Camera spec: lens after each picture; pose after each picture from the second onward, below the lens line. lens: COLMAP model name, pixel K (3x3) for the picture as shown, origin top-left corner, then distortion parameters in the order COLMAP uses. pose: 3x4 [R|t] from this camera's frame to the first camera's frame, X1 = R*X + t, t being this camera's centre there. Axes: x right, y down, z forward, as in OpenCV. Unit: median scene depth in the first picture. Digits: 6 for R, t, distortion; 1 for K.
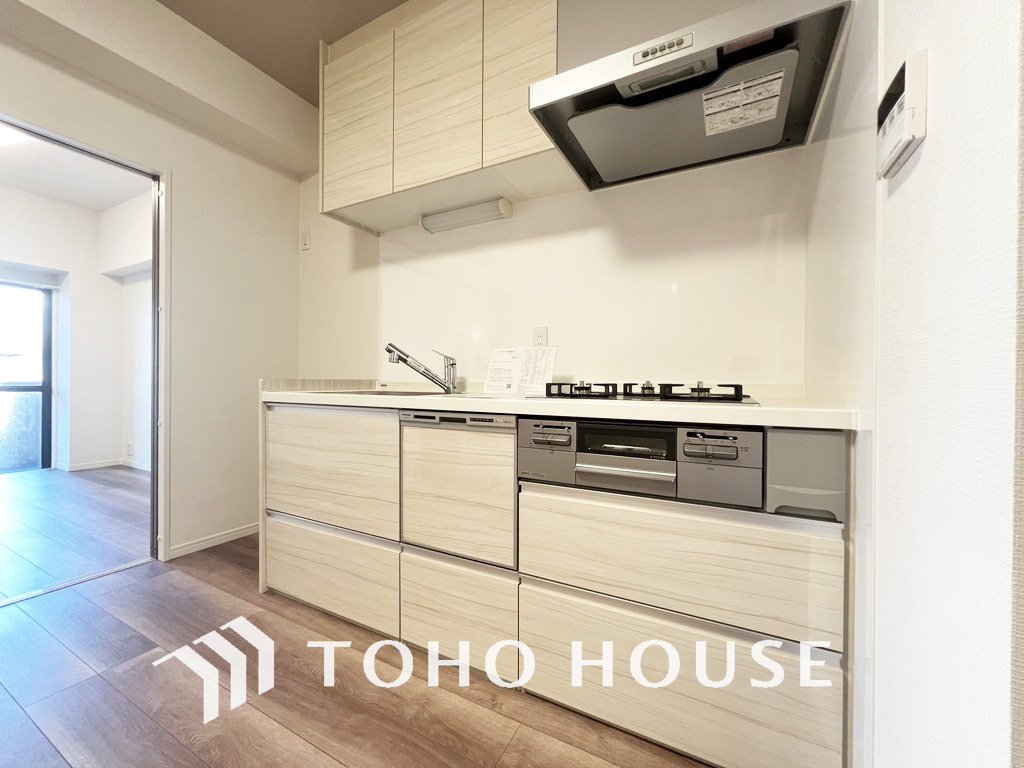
lens RADIAL K [[409.3, 0, 506.5], [0, 409.3, 384.0], [0, 0, 1]] dist [-0.002891, 0.000701]
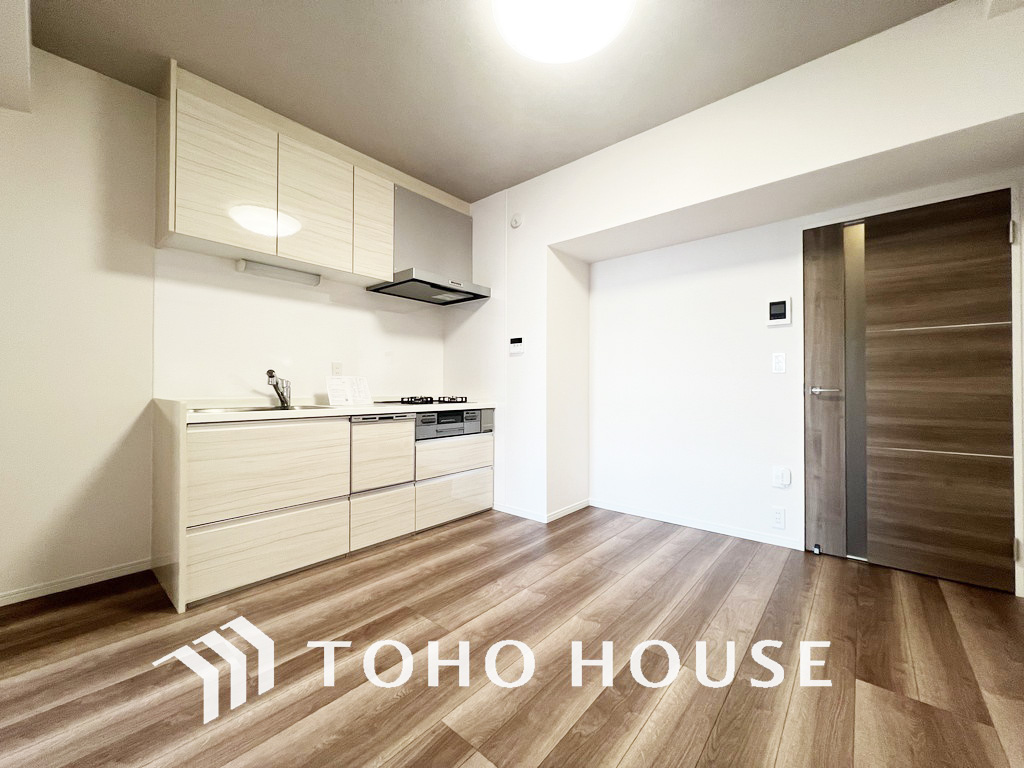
lens RADIAL K [[409.3, 0, 513.3], [0, 409.3, 385.3], [0, 0, 1]] dist [-0.002891, 0.000701]
pose [[0.217444, 0.001039, 0.976072, -2.049987], [0.005140, 0.999984, -0.002209, -0.066367], [-0.976059, 0.005498, 0.217435, -0.032754]]
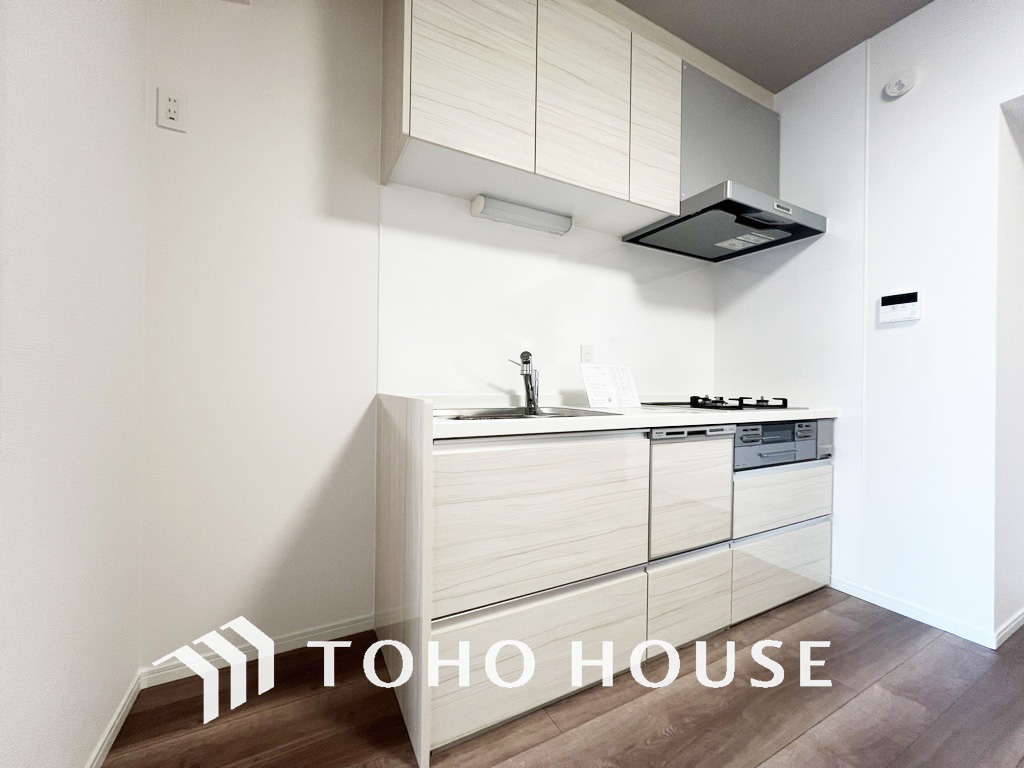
lens RADIAL K [[409.3, 0, 512.3], [0, 409.3, 385.4], [0, 0, 1]] dist [-0.002891, 0.000701]
pose [[0.557468, -0.000075, 0.830198, -1.470643], [-0.003496, 0.999991, 0.002437, -0.050219], [-0.830191, -0.004261, 0.557463, 0.839631]]
